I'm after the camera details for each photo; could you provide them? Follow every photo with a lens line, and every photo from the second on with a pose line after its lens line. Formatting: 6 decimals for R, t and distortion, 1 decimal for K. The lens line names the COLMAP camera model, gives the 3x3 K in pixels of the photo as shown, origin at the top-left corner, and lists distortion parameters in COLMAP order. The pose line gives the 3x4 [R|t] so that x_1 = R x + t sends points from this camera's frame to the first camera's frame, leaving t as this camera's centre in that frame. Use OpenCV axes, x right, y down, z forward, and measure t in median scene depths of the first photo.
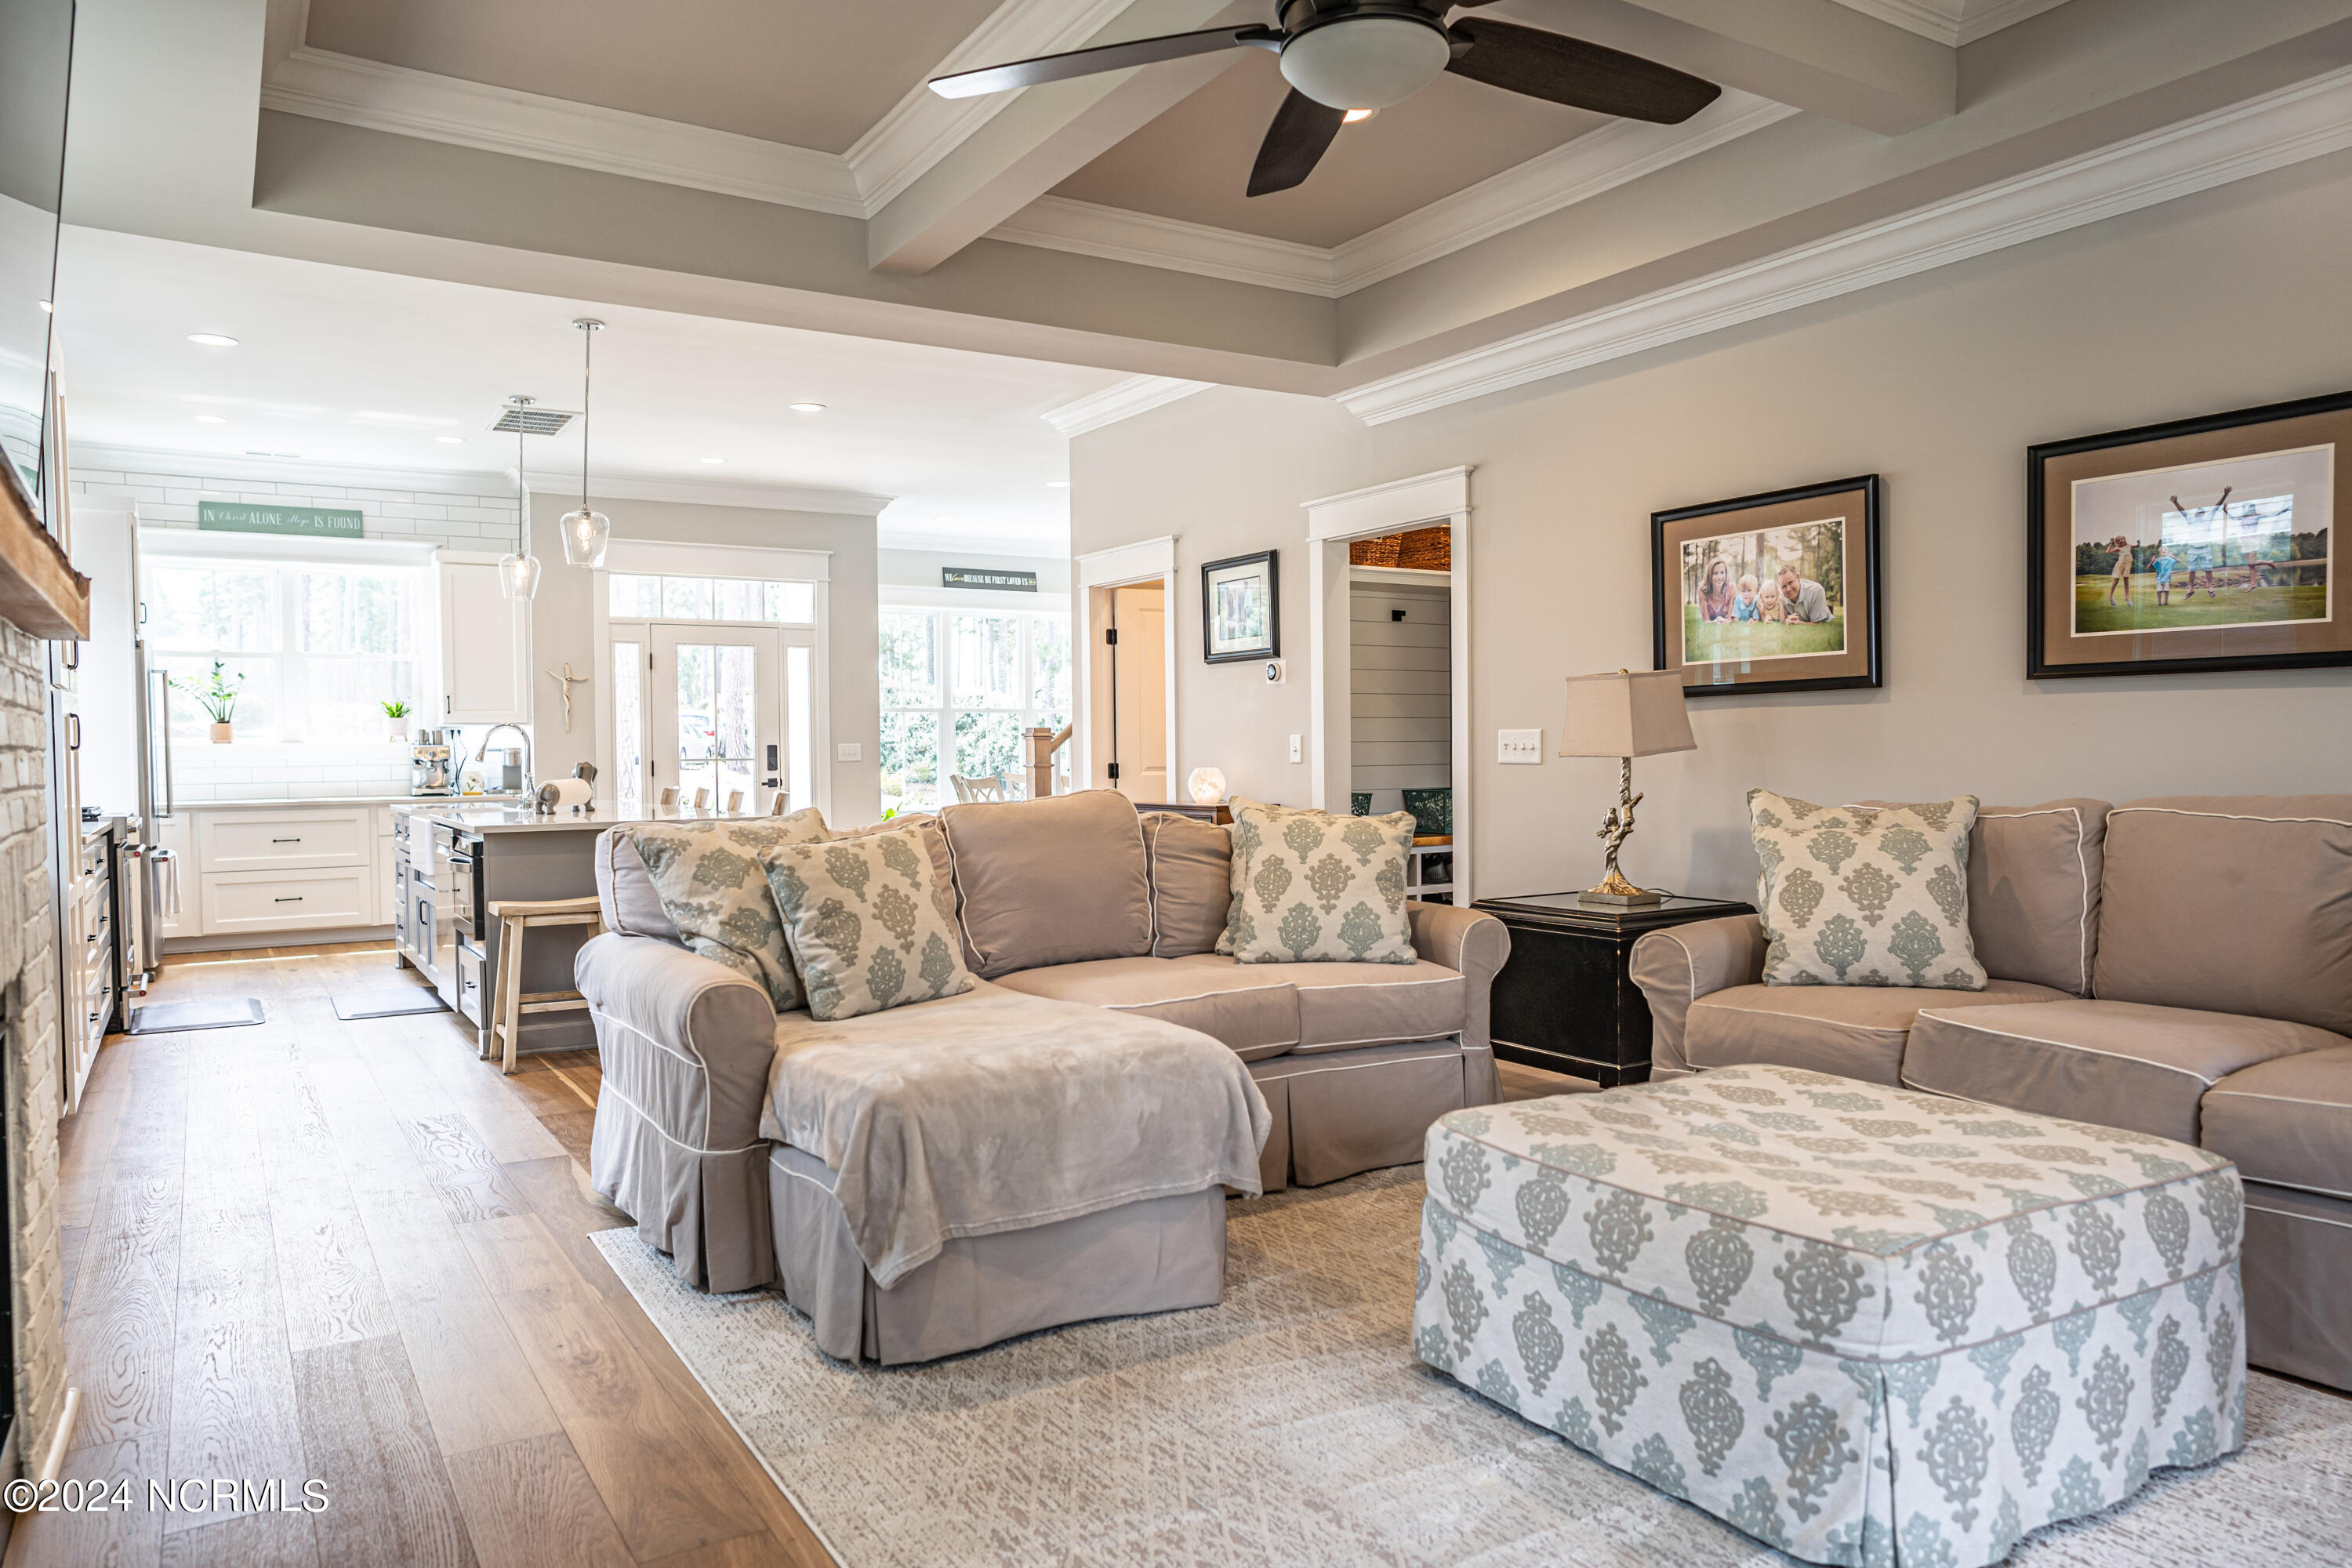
lens RADIAL K [[1579.6, 0, 1176.0], [0, 1579.6, 784.0], [0, 0, 1]] dist [-0.044827, 0.062359]
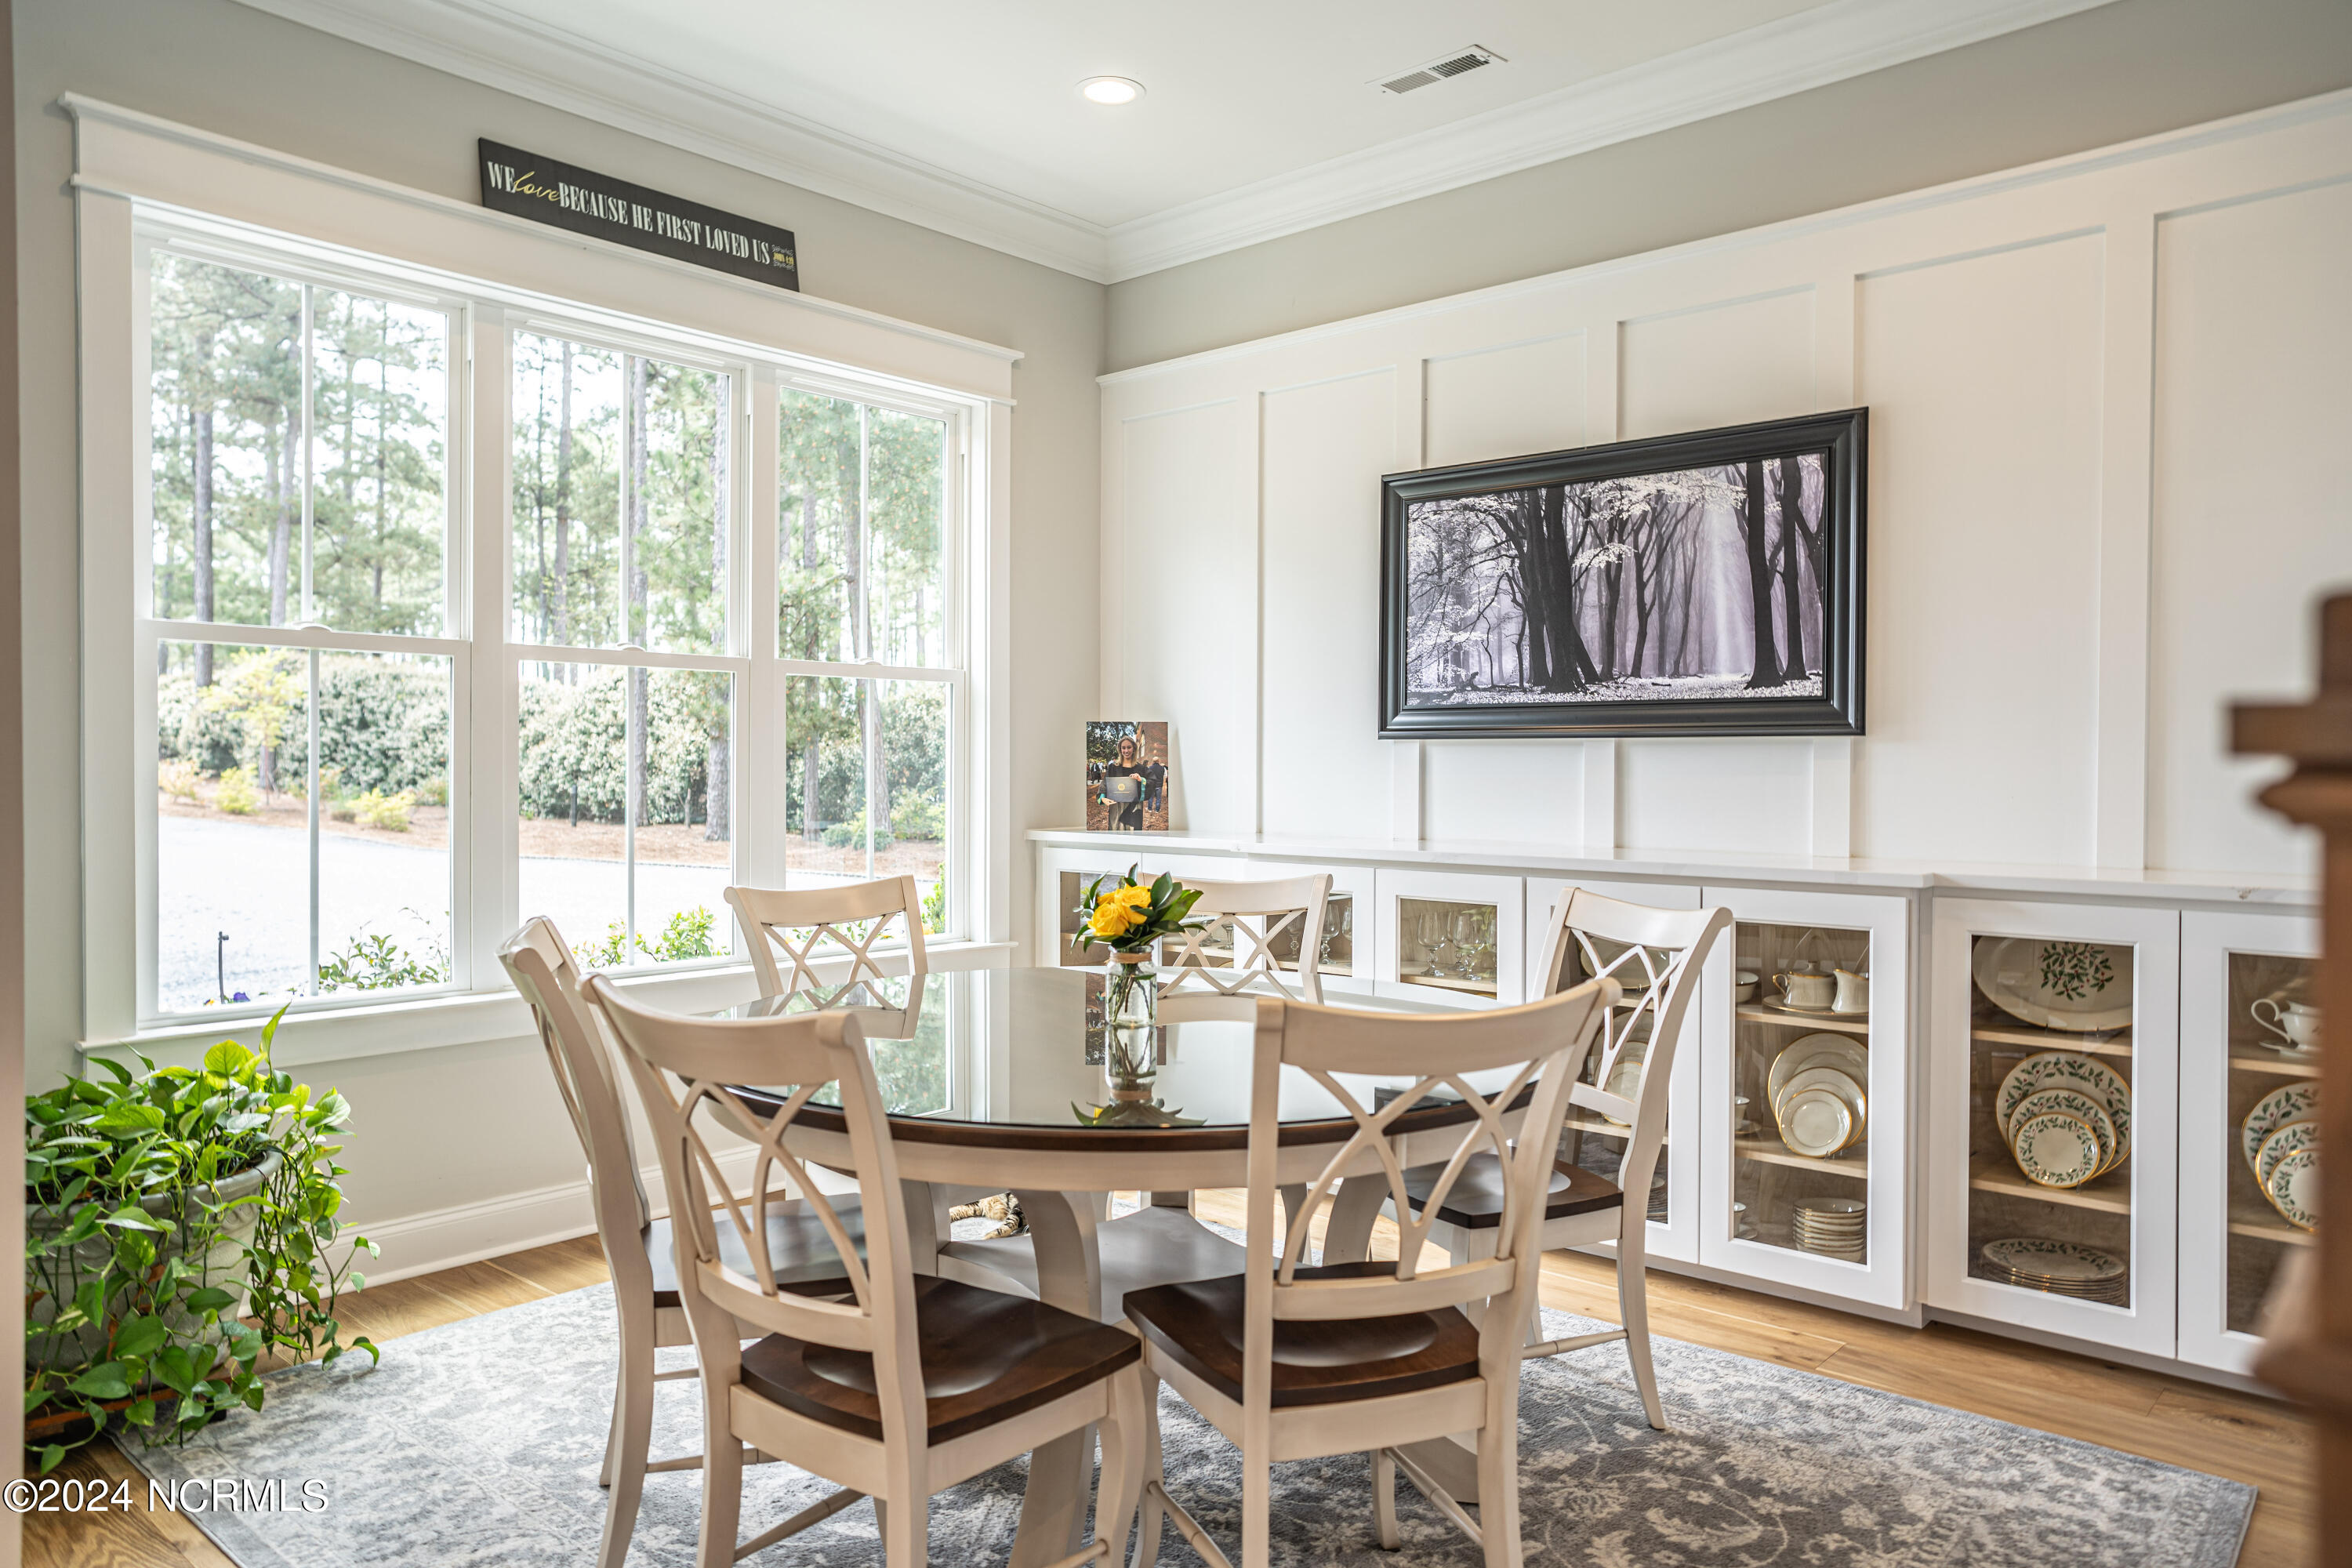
lens RADIAL K [[1579.6, 0, 1176.0], [0, 1579.6, 784.0], [0, 0, 1]] dist [-0.044827, 0.062359]
pose [[0.962633, 0.013314, 0.270484, -0.098874], [-0.010941, 0.999887, -0.010281, -0.020105], [-0.270590, 0.006938, 0.962670, 0.675057]]
